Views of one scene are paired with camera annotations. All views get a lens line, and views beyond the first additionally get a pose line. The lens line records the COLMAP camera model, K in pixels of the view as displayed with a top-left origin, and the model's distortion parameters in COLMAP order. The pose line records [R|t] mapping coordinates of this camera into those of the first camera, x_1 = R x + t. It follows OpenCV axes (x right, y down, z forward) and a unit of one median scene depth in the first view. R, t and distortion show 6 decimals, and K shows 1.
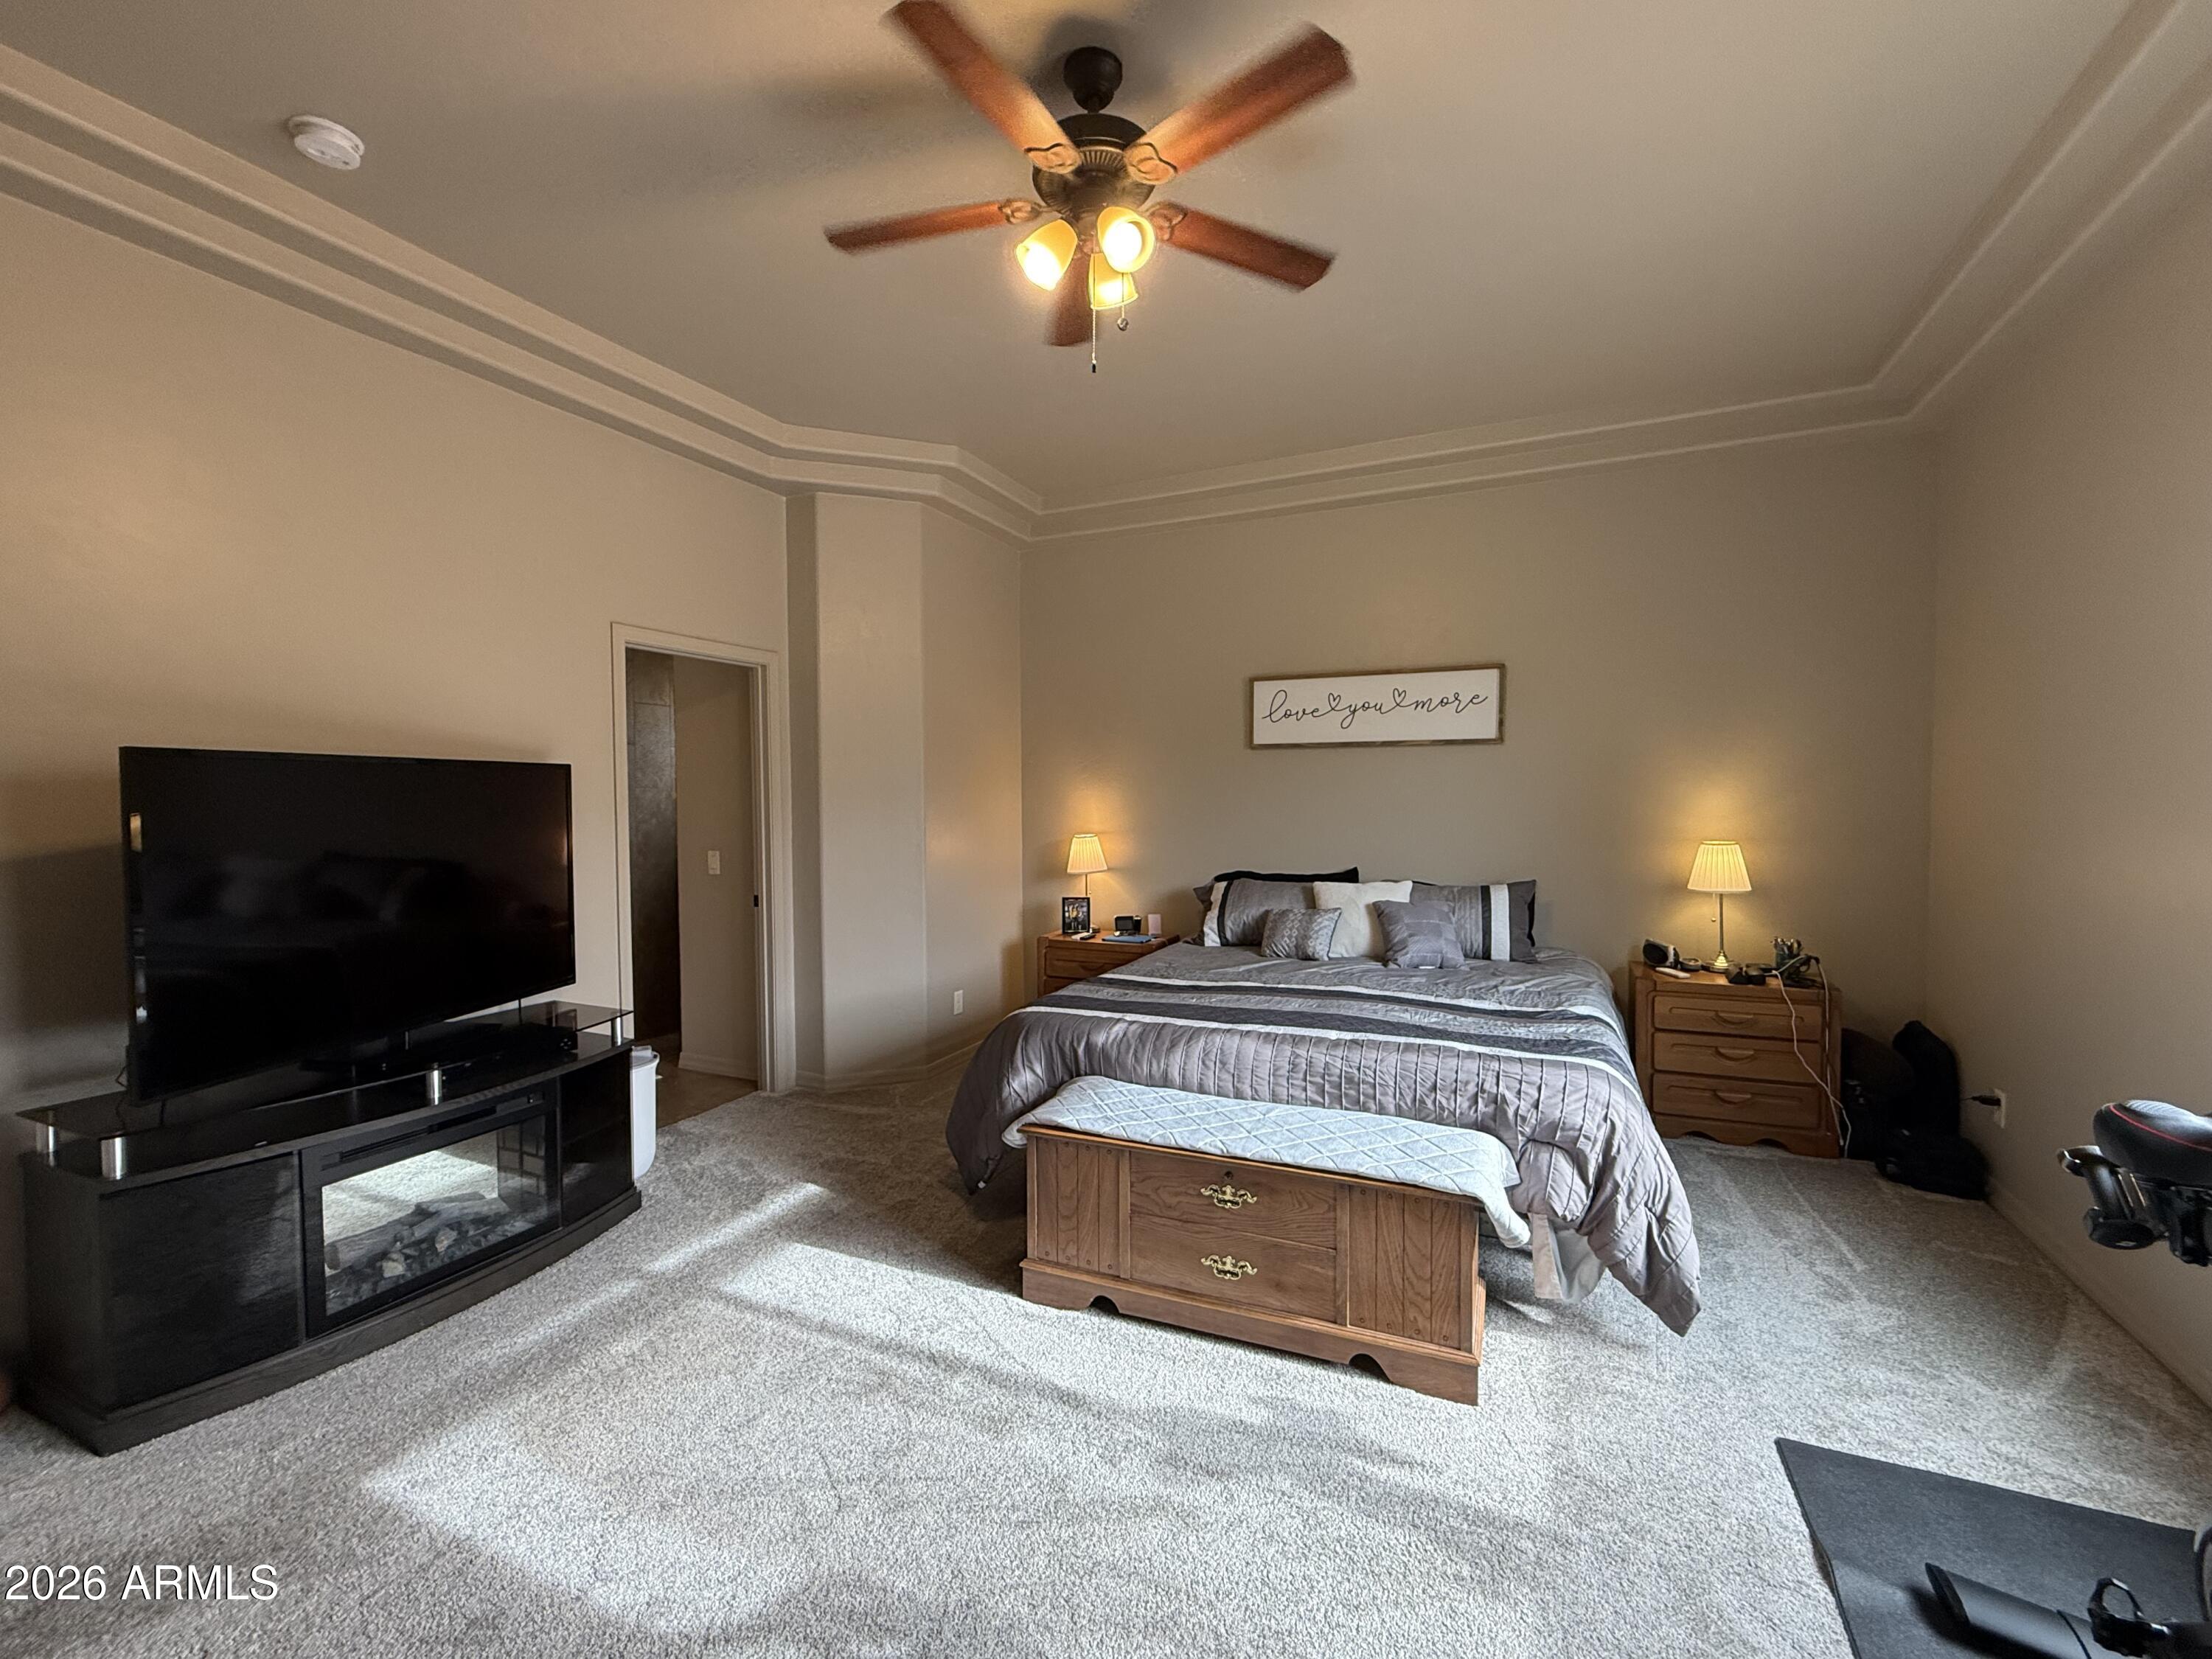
lens RADIAL K [[904.9, 0, 1106.0], [0, 904.9, 829.5], [0, 0, 1]] dist [-0.001692, 0.000928]
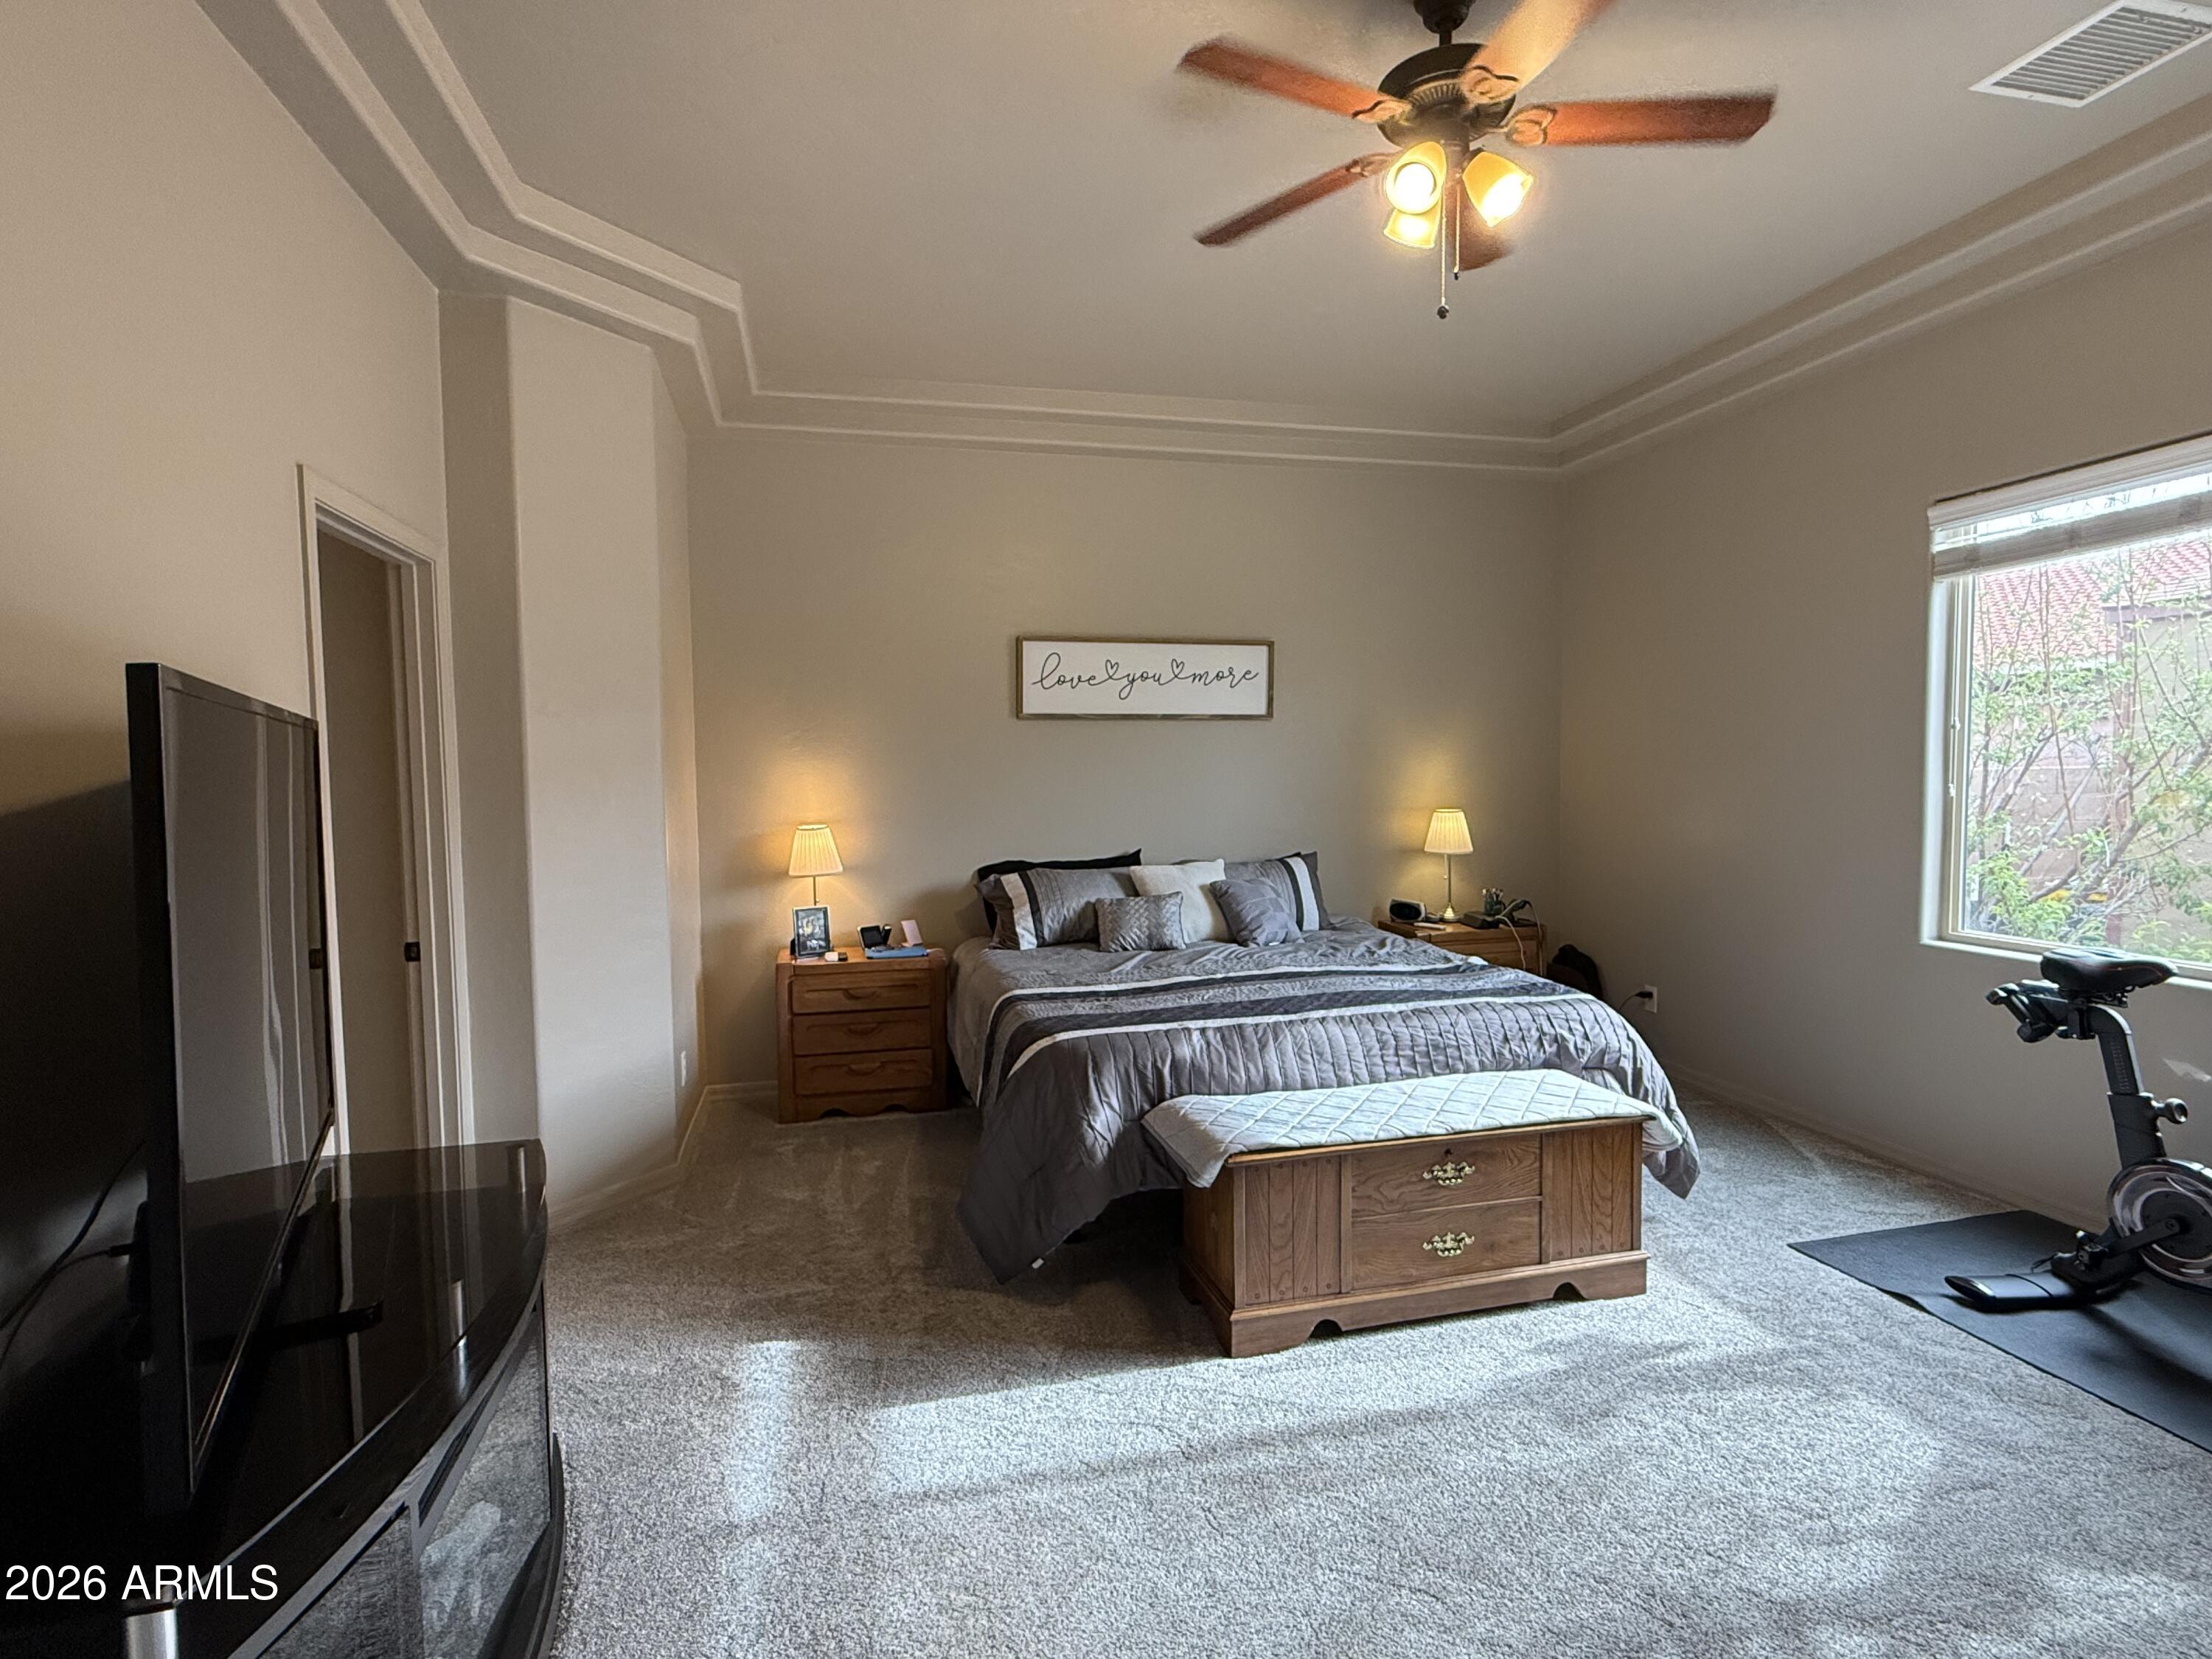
lens RADIAL K [[1077.2, 0, 1101.6], [0, 1077.2, 833.9], [0, 0, 1]] dist [0.002275, 0.000248]
pose [[0.798913, -0.040626, 0.600073, -0.711729], [0.029744, 0.999164, 0.028045, -0.010464], [-0.600711, -0.004557, 0.799453, 0.232222]]
